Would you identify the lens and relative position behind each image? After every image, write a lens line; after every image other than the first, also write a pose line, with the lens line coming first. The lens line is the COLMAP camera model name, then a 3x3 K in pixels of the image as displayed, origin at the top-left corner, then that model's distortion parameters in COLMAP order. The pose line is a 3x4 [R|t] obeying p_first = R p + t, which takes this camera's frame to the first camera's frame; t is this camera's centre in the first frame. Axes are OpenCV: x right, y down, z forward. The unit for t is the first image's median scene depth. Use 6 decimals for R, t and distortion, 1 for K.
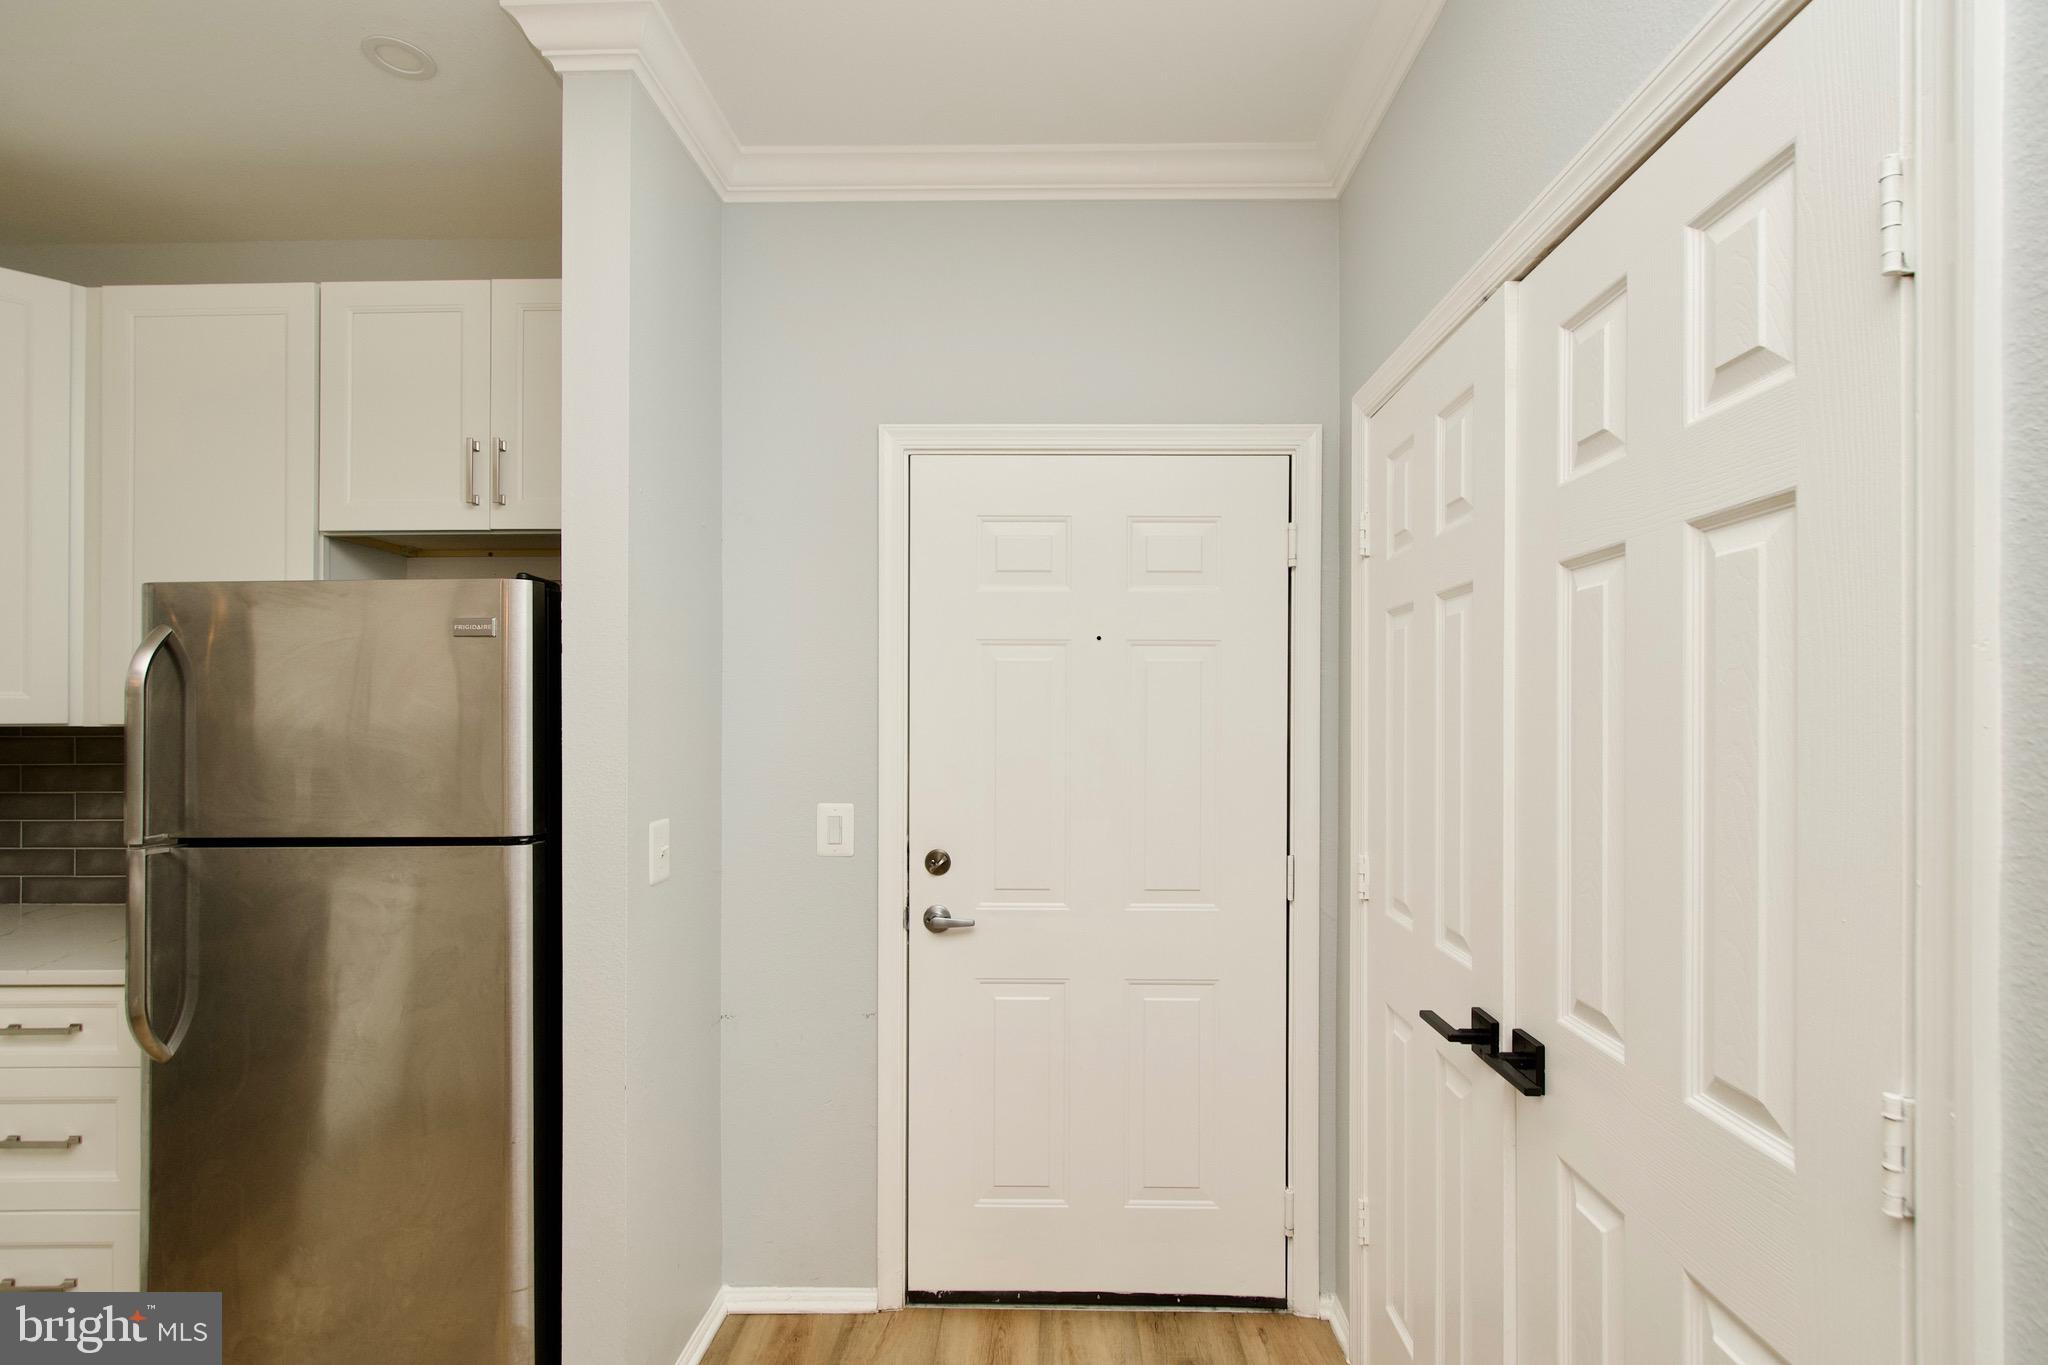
lens RADIAL K [[897.6, 0, 1041.0], [0, 897.6, 712.9], [0, 0, 1]] dist [0.008925, -0.005916]
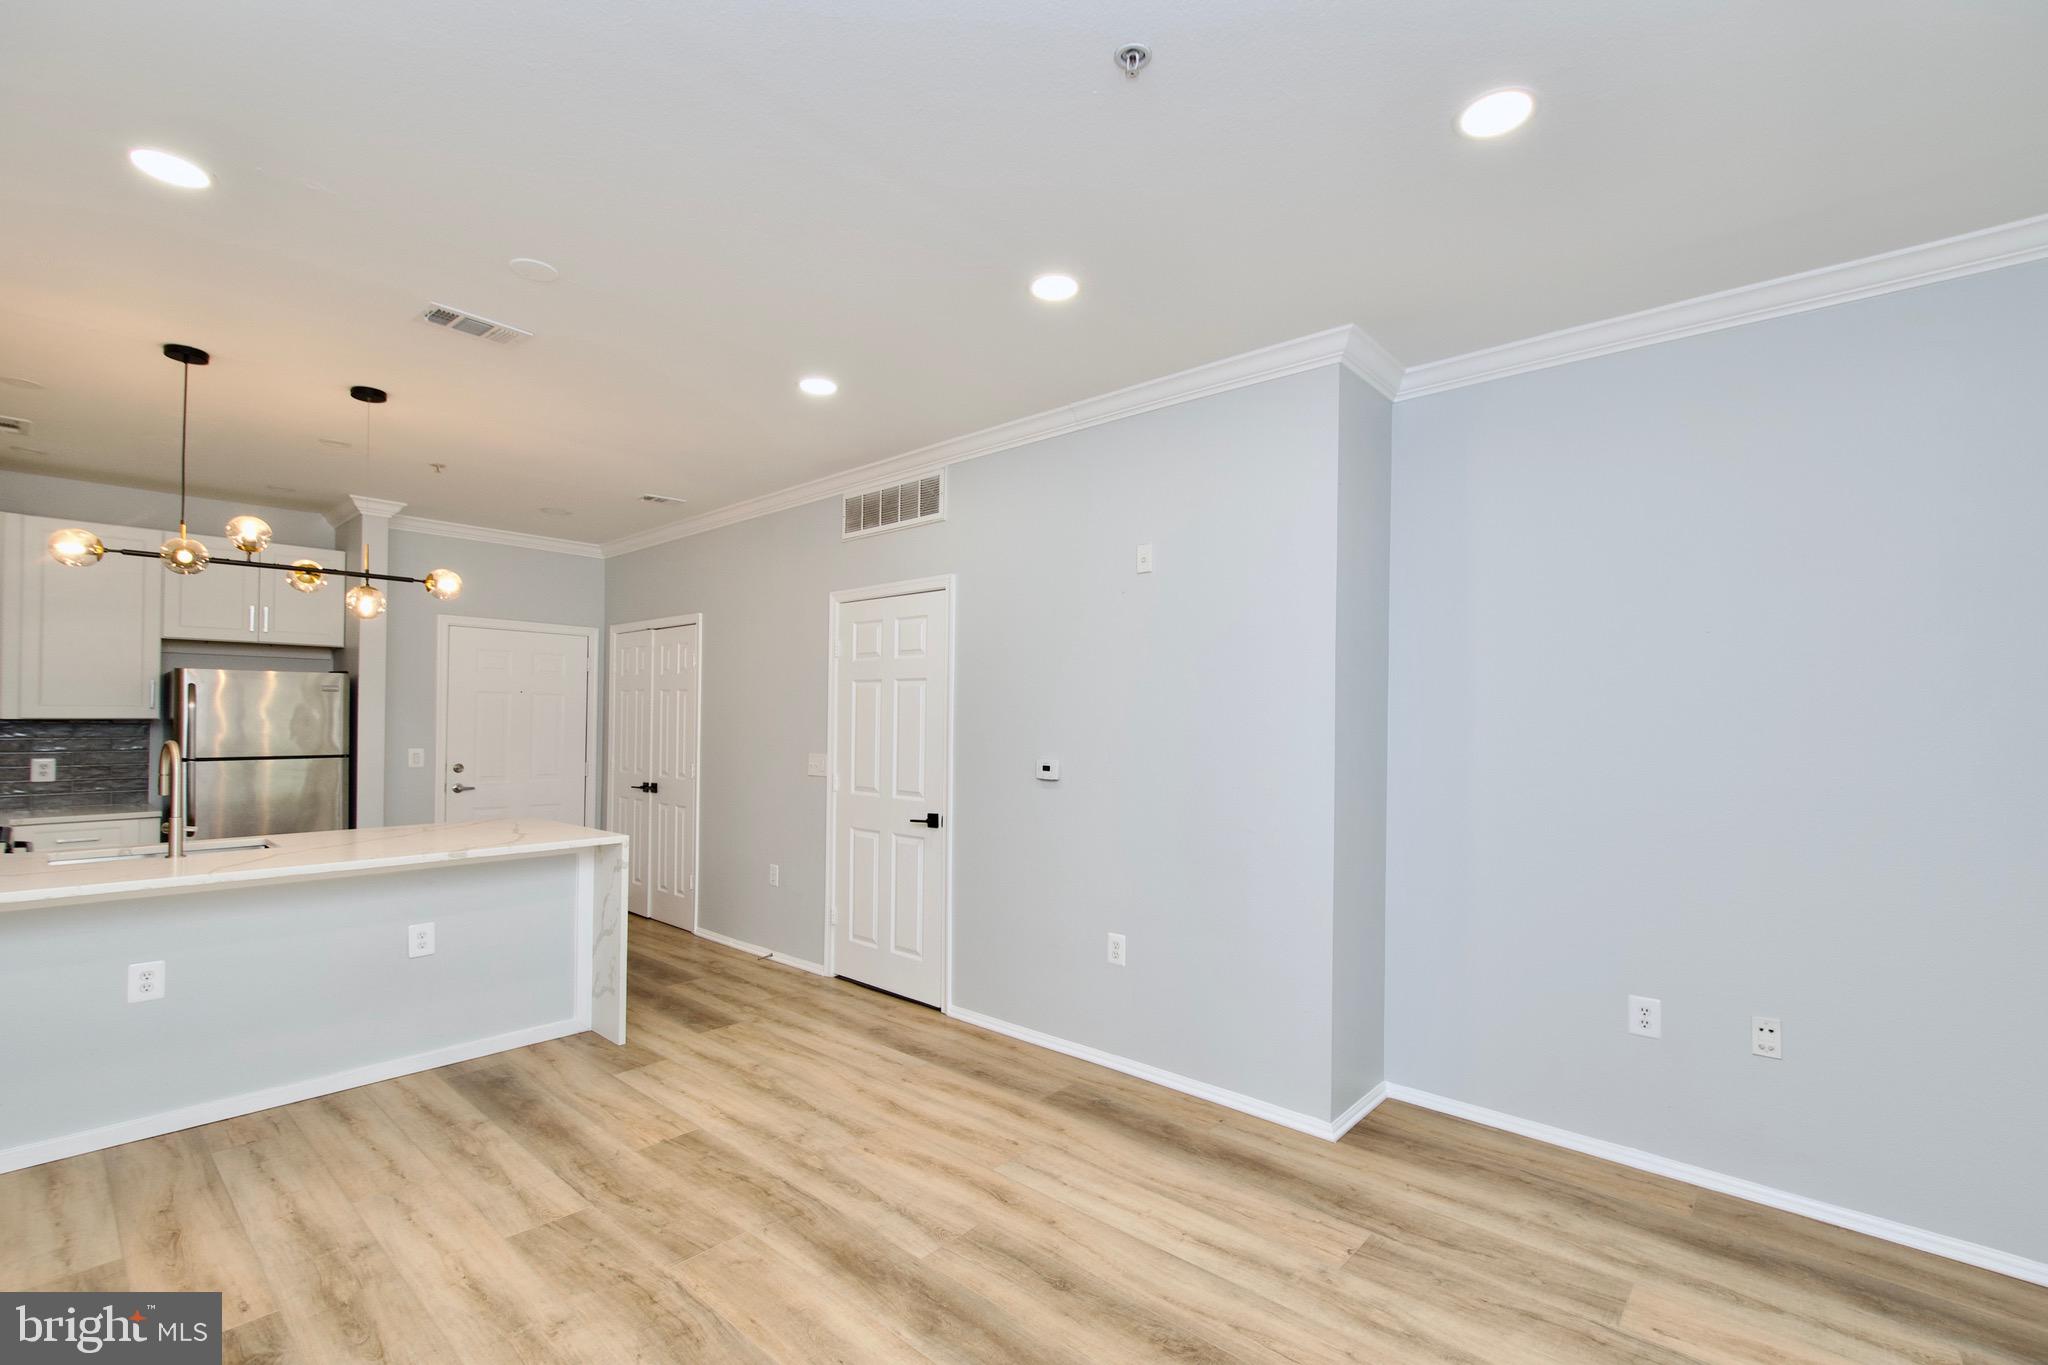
lens RADIAL K [[897.6, 0, 1041.0], [0, 897.6, 712.9], [0, 0, 1]] dist [0.008925, -0.005916]
pose [[0.649212, 0.012105, 0.760512, -1.147101], [-0.009345, 0.999925, -0.007938, -0.006374], [-0.760550, -0.001953, 0.649276, -2.384851]]
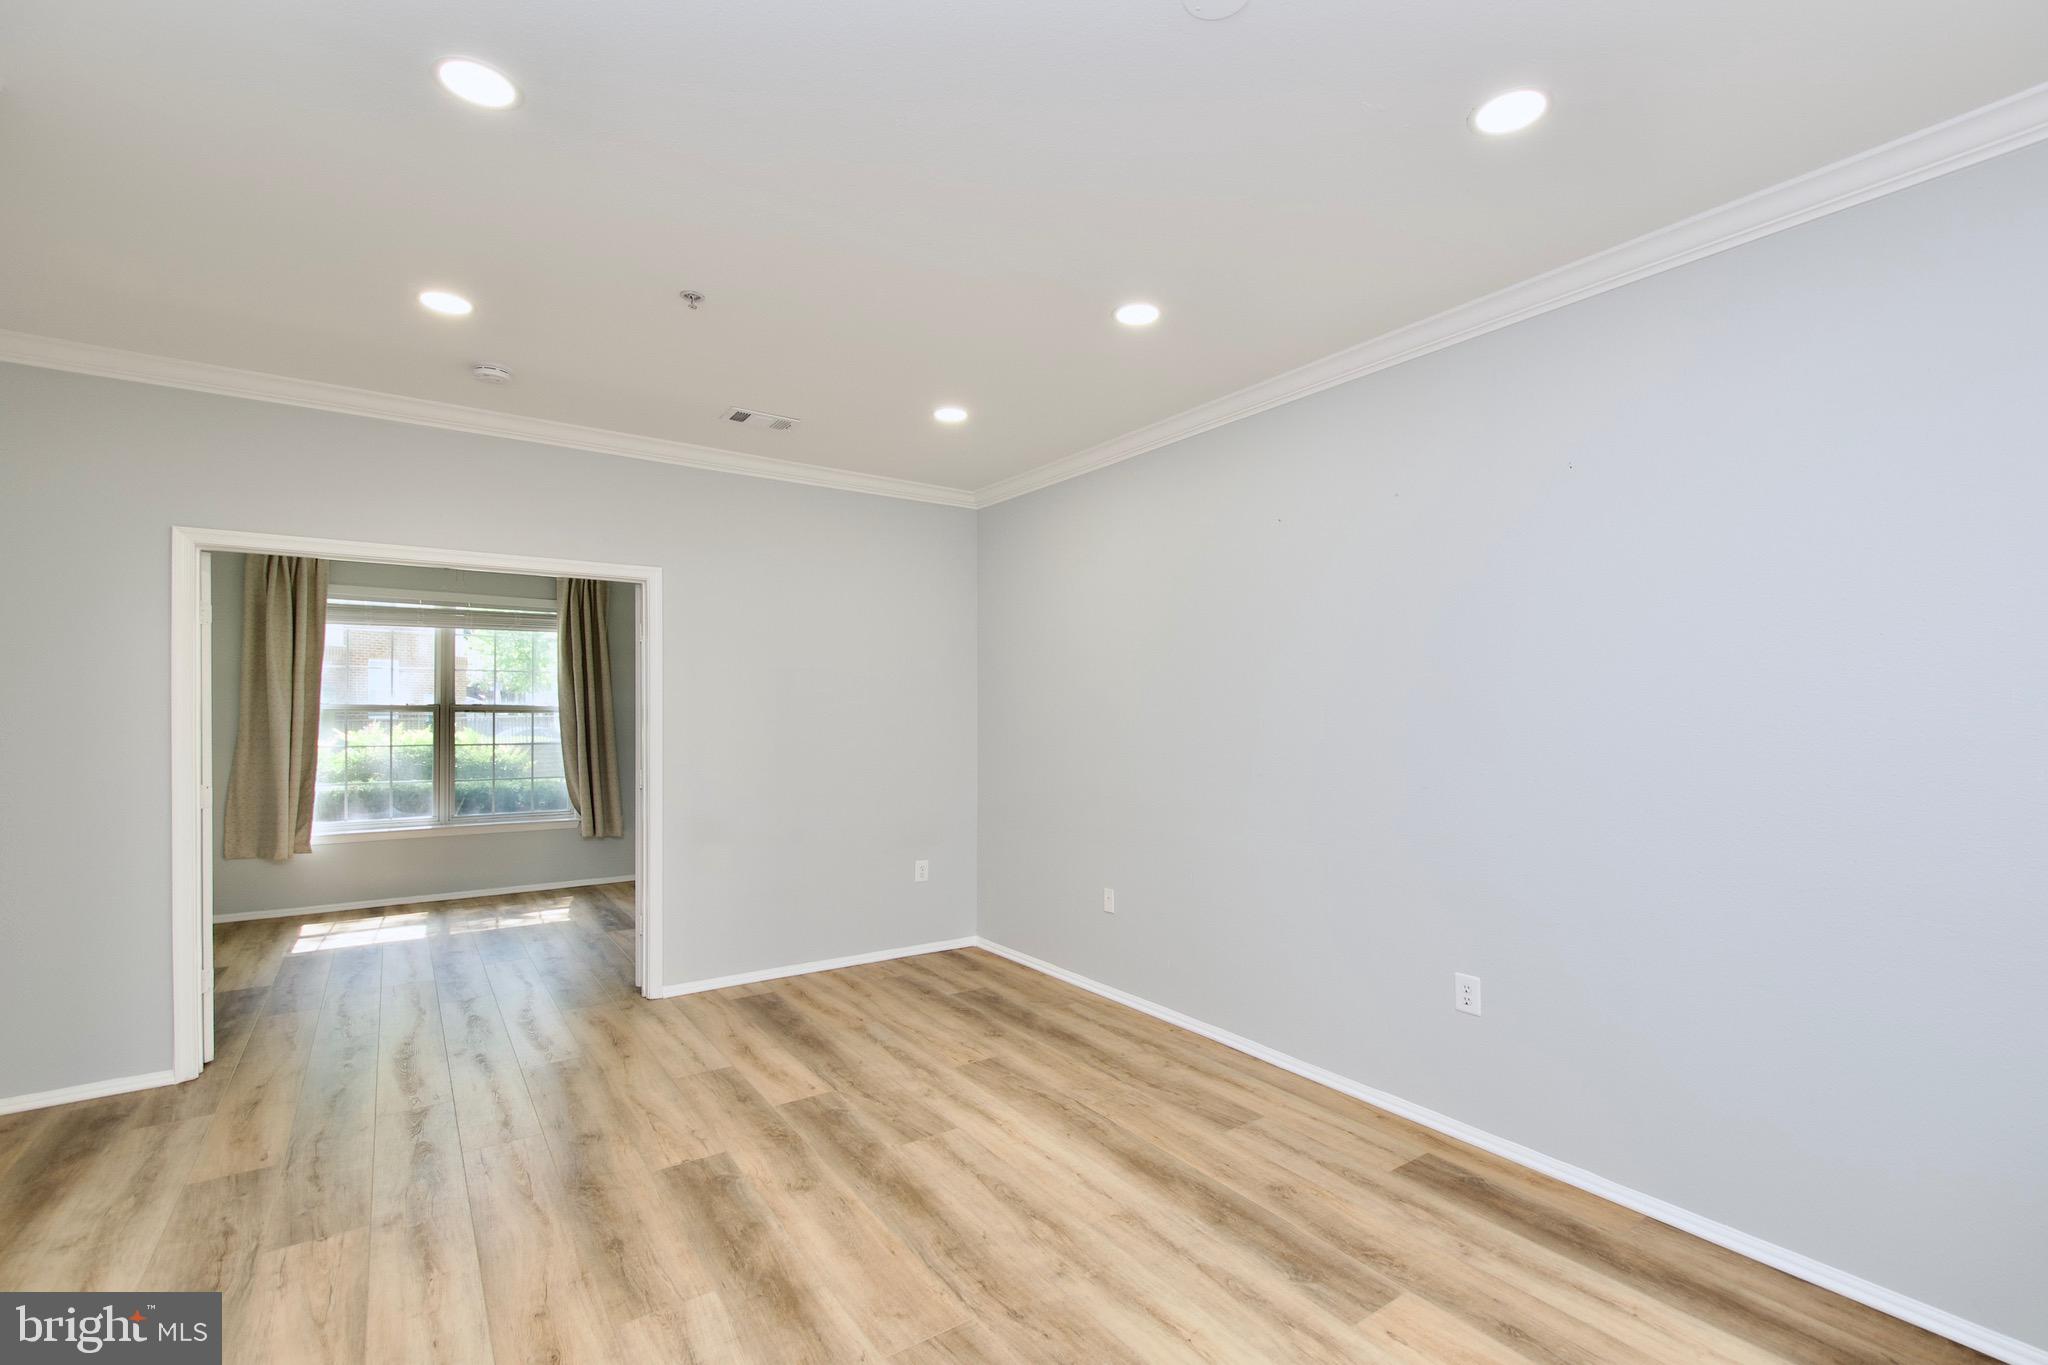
lens RADIAL K [[900.6, 0, 1043.4], [0, 900.6, 715.1], [0, 0, 1]] dist [-0.002121, -0.000585]
pose [[-0.803175, -0.000959, -0.595742, -0.052247], [-0.001407, 0.999999, 0.000286, -0.001014], [0.595741, 0.001068, -0.803176, -0.454033]]
